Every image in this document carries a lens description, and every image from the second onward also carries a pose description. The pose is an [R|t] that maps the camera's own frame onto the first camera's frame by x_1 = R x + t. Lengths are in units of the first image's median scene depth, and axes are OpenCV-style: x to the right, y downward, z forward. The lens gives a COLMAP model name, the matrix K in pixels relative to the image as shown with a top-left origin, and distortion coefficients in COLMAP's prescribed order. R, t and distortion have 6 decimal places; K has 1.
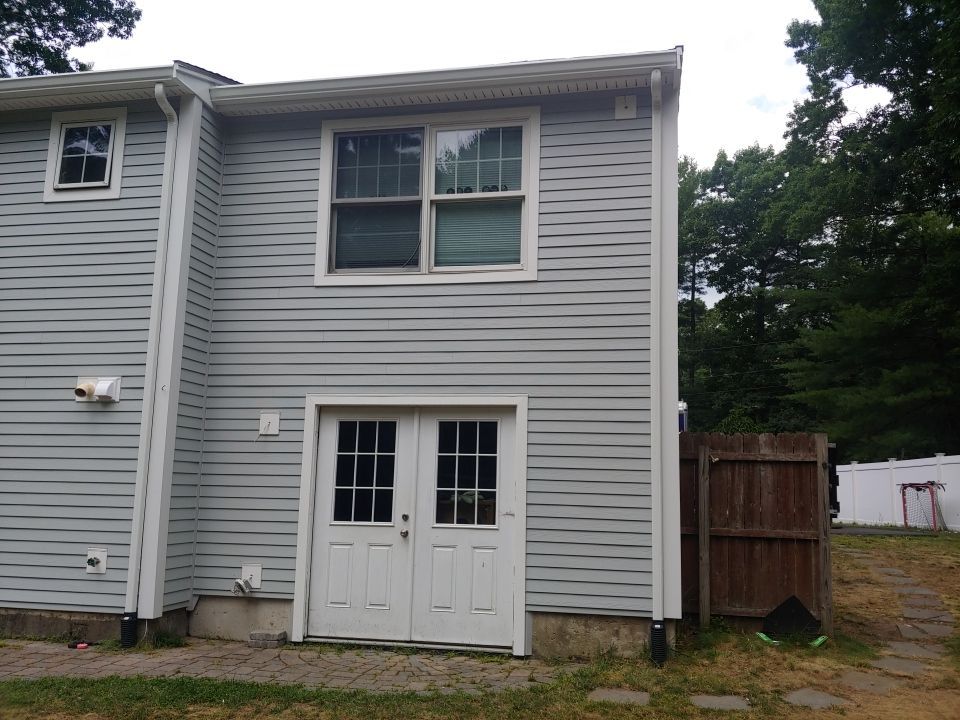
lens RADIAL K [[838.3, 0, 482.9], [0, 838.3, 369.0], [0, 0, 1]] dist [0.046261, -0.070140]
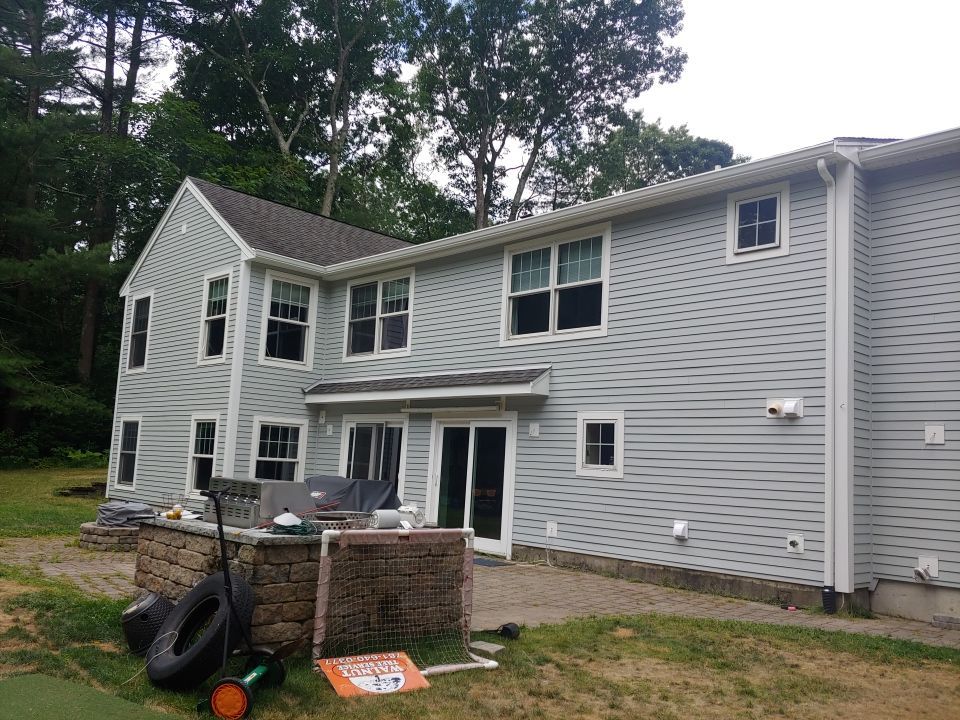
lens RADIAL K [[838.3, 0, 482.9], [0, 838.3, 369.0], [0, 0, 1]] dist [0.046261, -0.070140]
pose [[0.823837, -0.050360, -0.564586, -0.105945], [0.049343, 0.998636, -0.017076, -0.033484], [0.564675, -0.013791, 0.825198, -0.287275]]
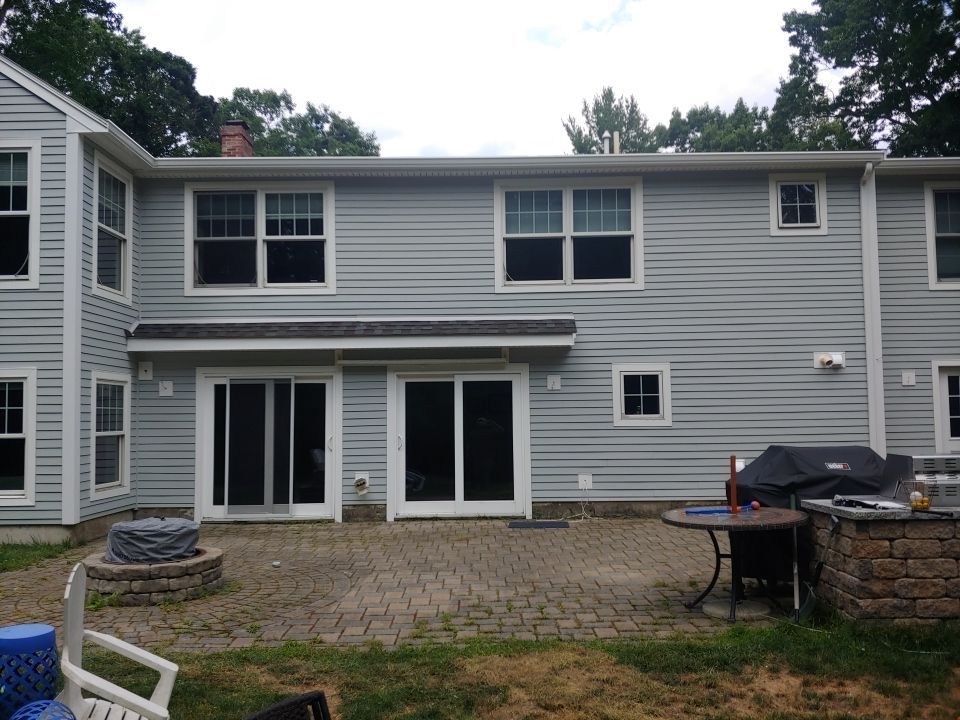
lens RADIAL K [[820.2, 0, 479.9], [0, 820.2, 384.4], [0, 0, 1]] dist [0.014902, -0.003958]
pose [[0.977993, -0.031918, 0.206181, -1.346158], [0.009501, 0.994017, 0.108813, -0.099761], [-0.208421, -0.104459, 0.972445, -0.344294]]
